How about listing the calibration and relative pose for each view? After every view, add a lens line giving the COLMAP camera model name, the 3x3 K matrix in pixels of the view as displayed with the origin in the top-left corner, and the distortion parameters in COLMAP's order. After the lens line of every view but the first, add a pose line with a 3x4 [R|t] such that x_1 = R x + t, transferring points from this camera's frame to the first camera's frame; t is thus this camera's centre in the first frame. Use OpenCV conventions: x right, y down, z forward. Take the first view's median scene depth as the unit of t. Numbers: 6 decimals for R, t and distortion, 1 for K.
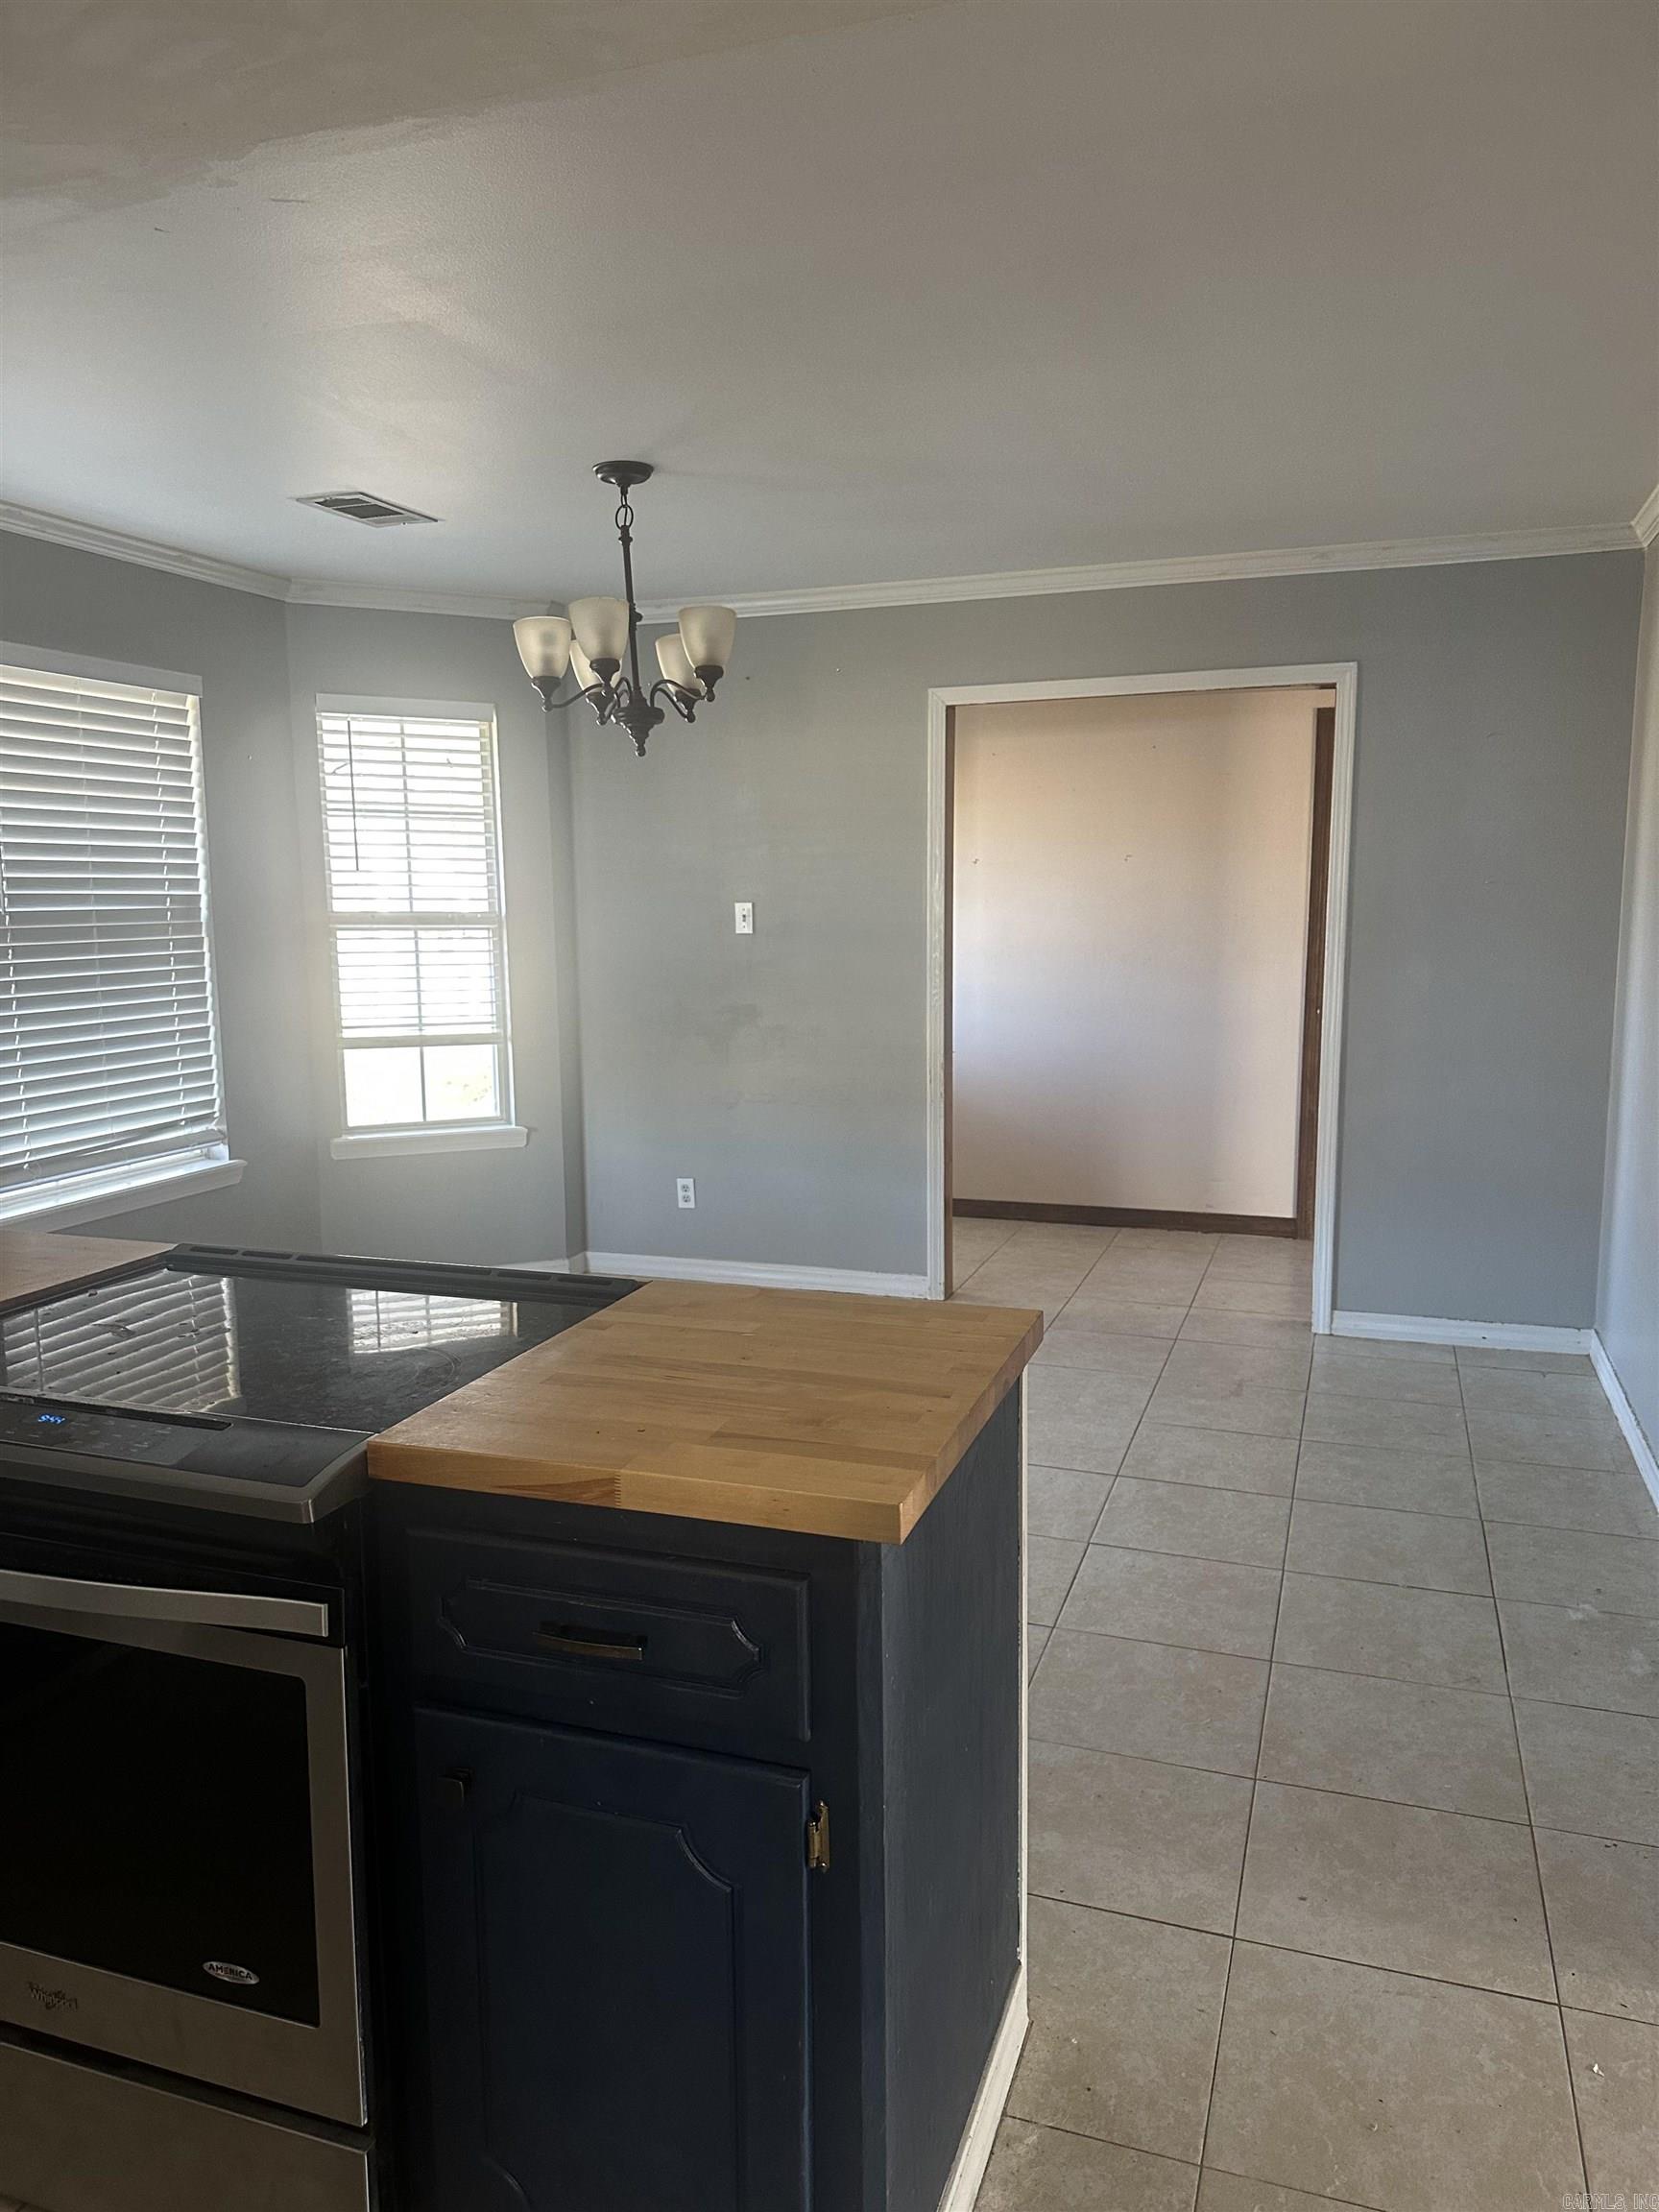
lens RADIAL K [[1517.4, 0, 829.5], [0, 1517.4, 1106.0], [0, 0, 1]] dist [0.118318, -0.193240]
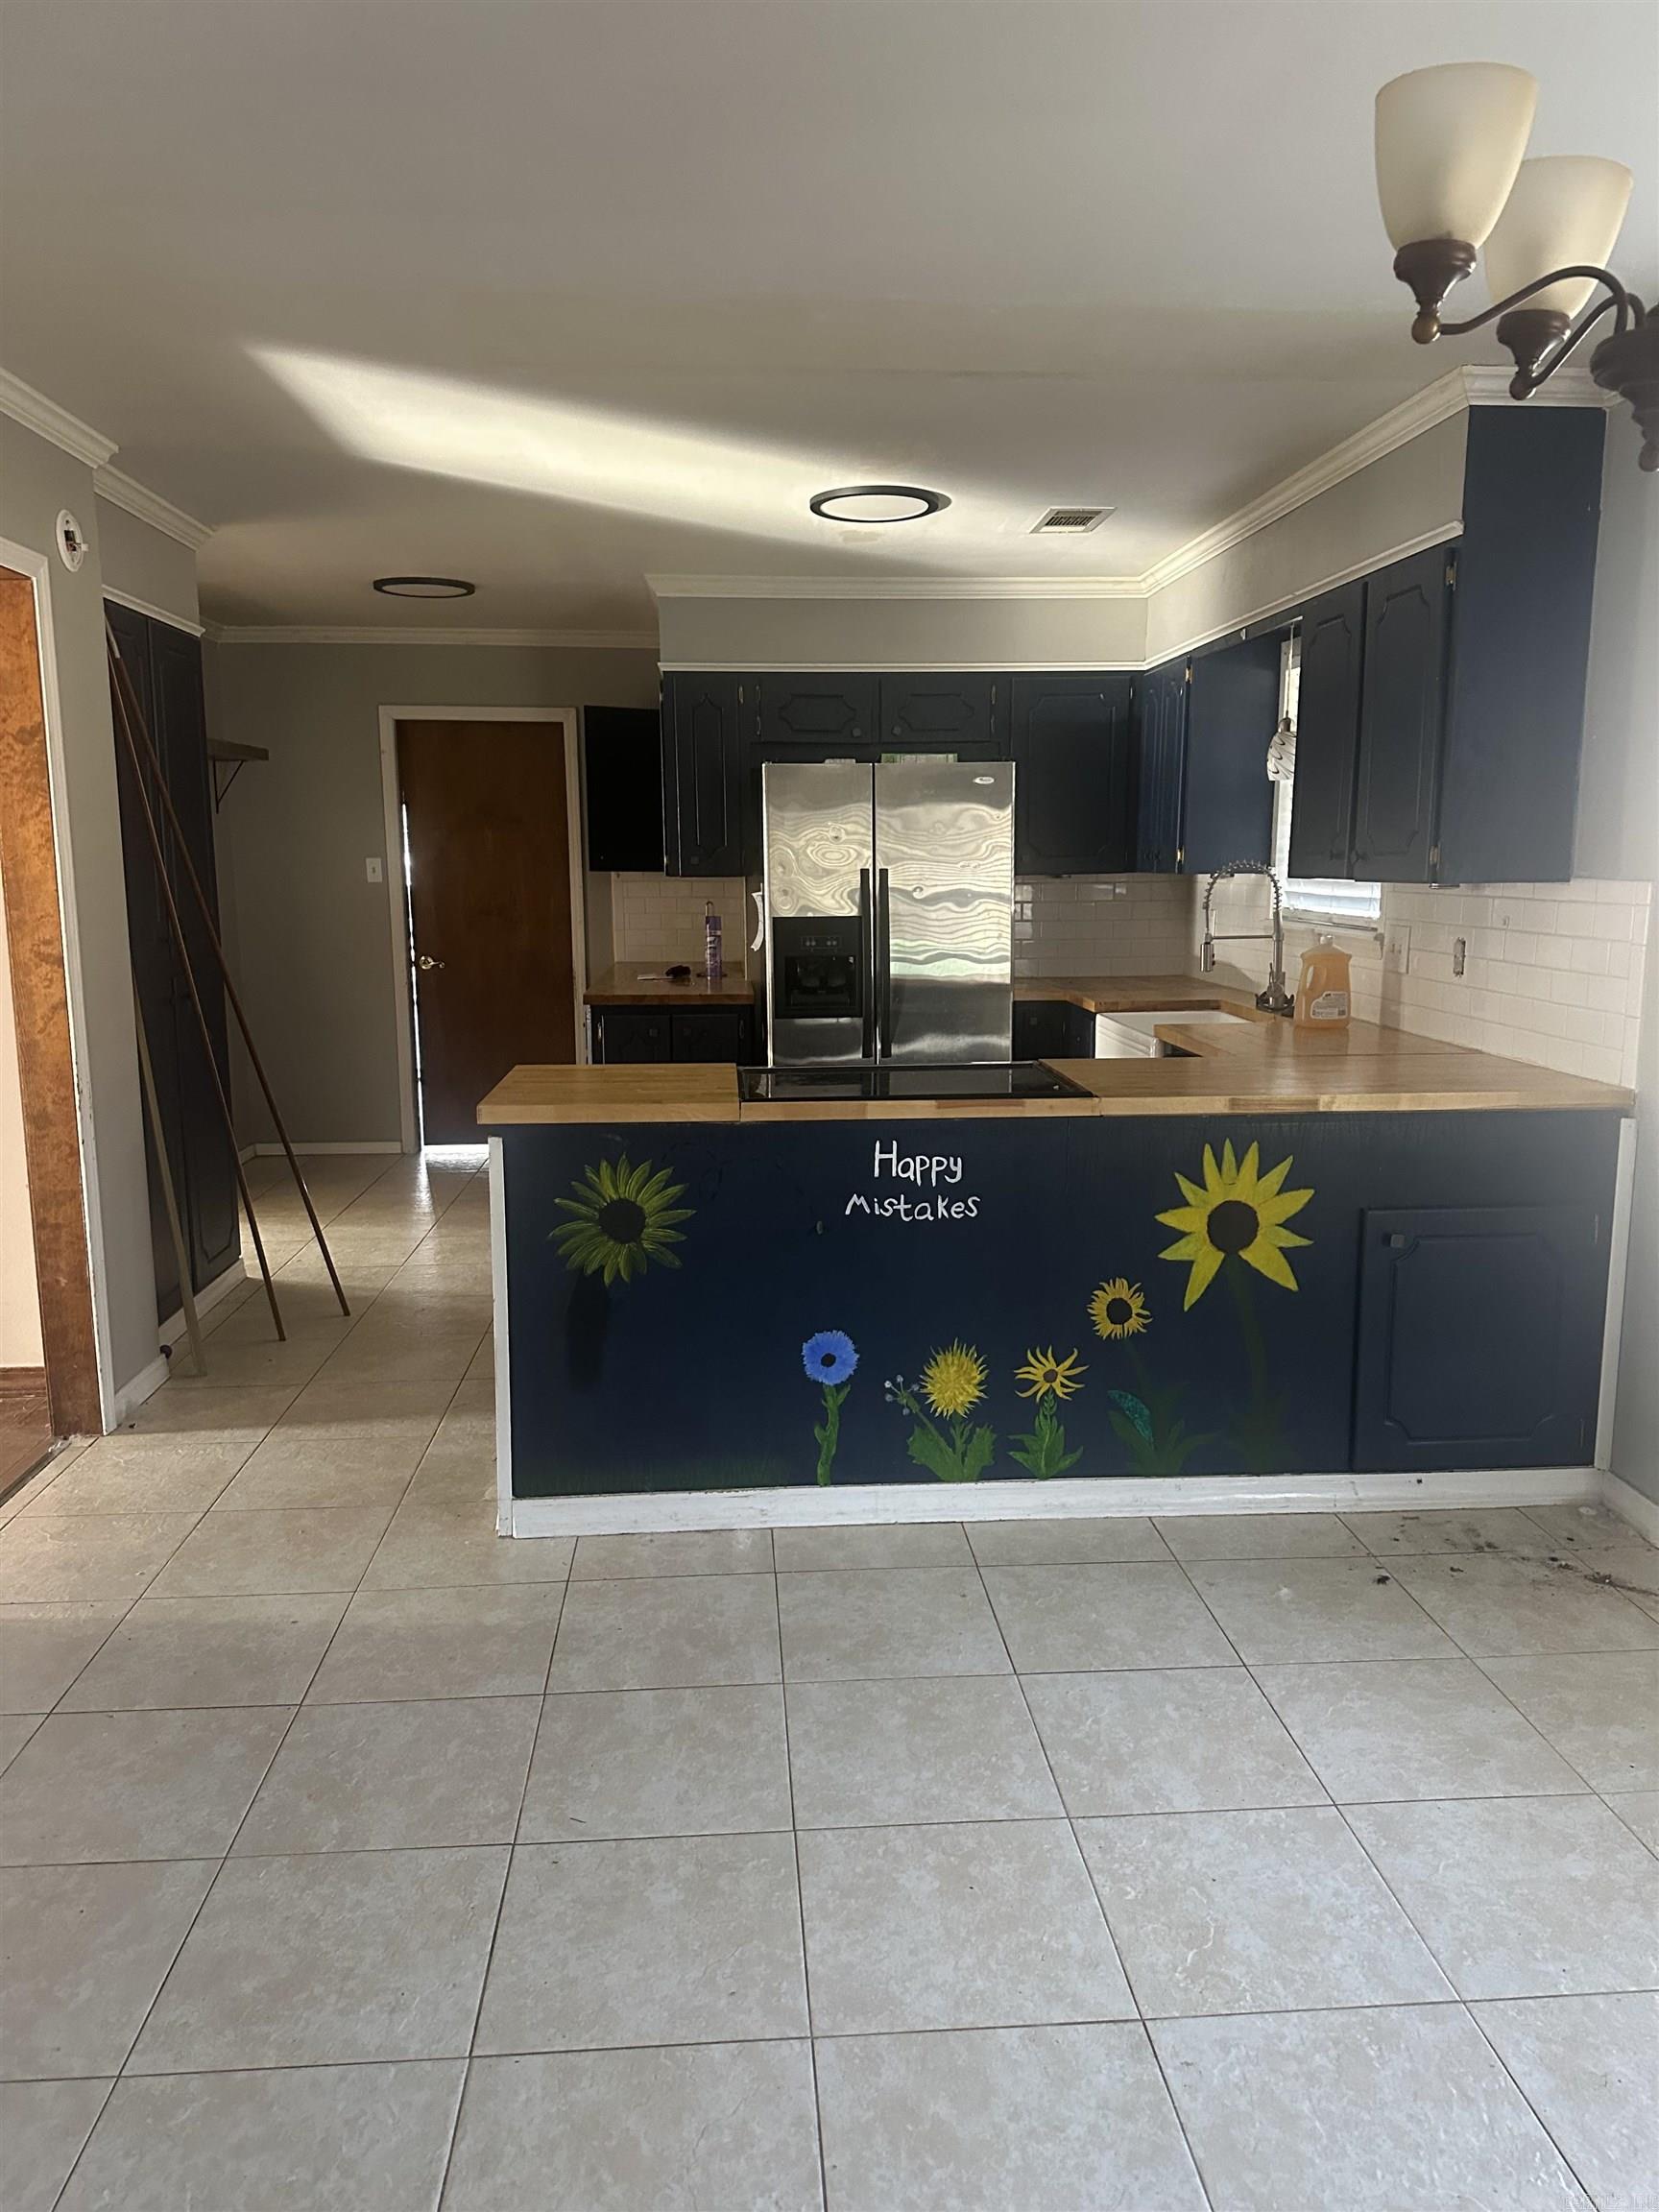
lens RADIAL K [[1517.4, 0, 829.5], [0, 1517.4, 1106.0], [0, 0, 1]] dist [0.118318, -0.193240]
pose [[-0.916576, 0.074787, -0.392804, 0.290442], [-0.045287, 0.956617, 0.287807, -0.234238], [0.397287, 0.281586, -0.873426, 1.719481]]
